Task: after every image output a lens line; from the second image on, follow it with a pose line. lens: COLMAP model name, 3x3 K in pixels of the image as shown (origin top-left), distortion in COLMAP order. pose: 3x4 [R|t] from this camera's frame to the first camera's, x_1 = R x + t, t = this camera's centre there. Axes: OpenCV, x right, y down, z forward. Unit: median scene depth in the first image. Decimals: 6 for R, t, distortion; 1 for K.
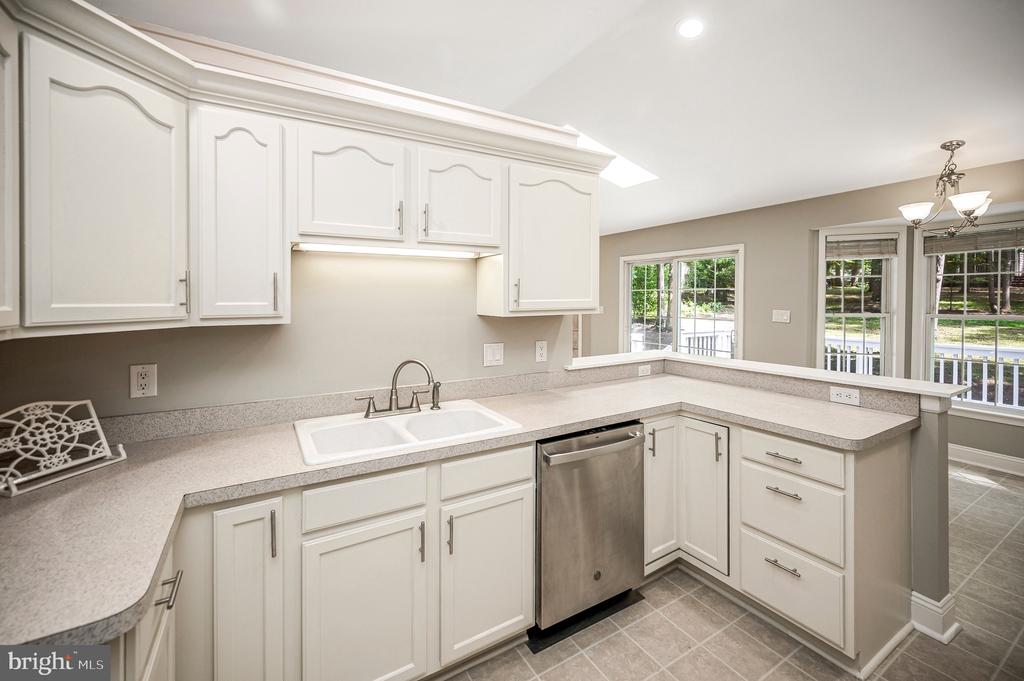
lens RADIAL K [[431.1, 0, 498.0], [0, 431.1, 304.2], [0, 0, 1]] dist [0.003757, -0.000868]
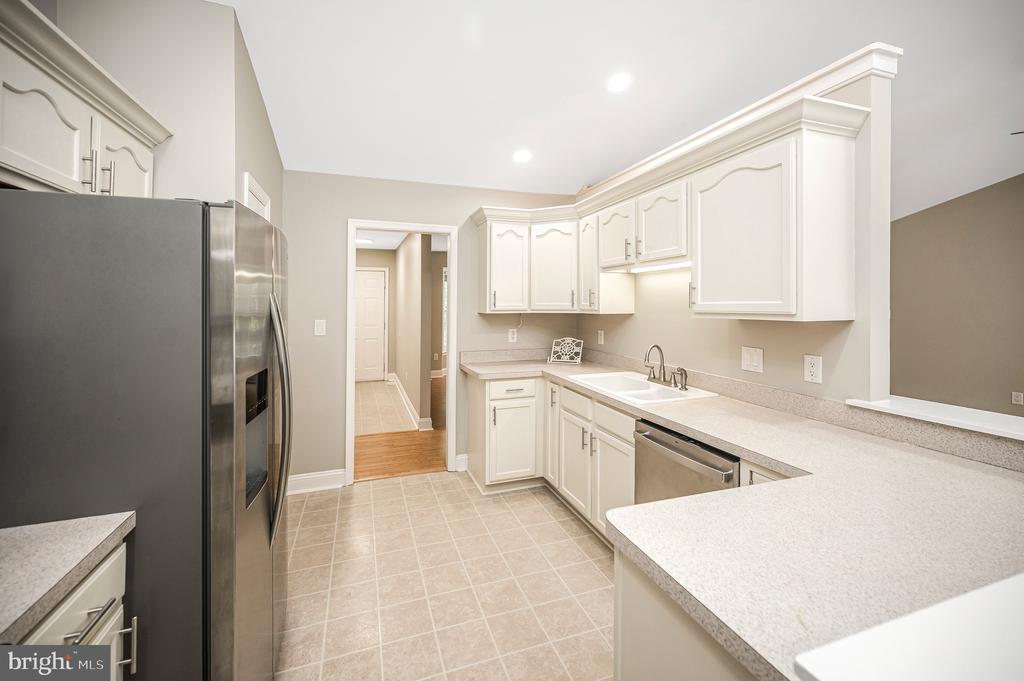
lens RADIAL K [[431.1, 0, 505.2], [0, 431.1, 297.6], [0, 0, 1]] dist [0.003757, -0.000868]
pose [[-0.198474, -0.002182, -0.980104, 1.286169], [0.000299, 0.999997, -0.002287, -0.022062], [0.980106, -0.000747, -0.198473, 0.814519]]
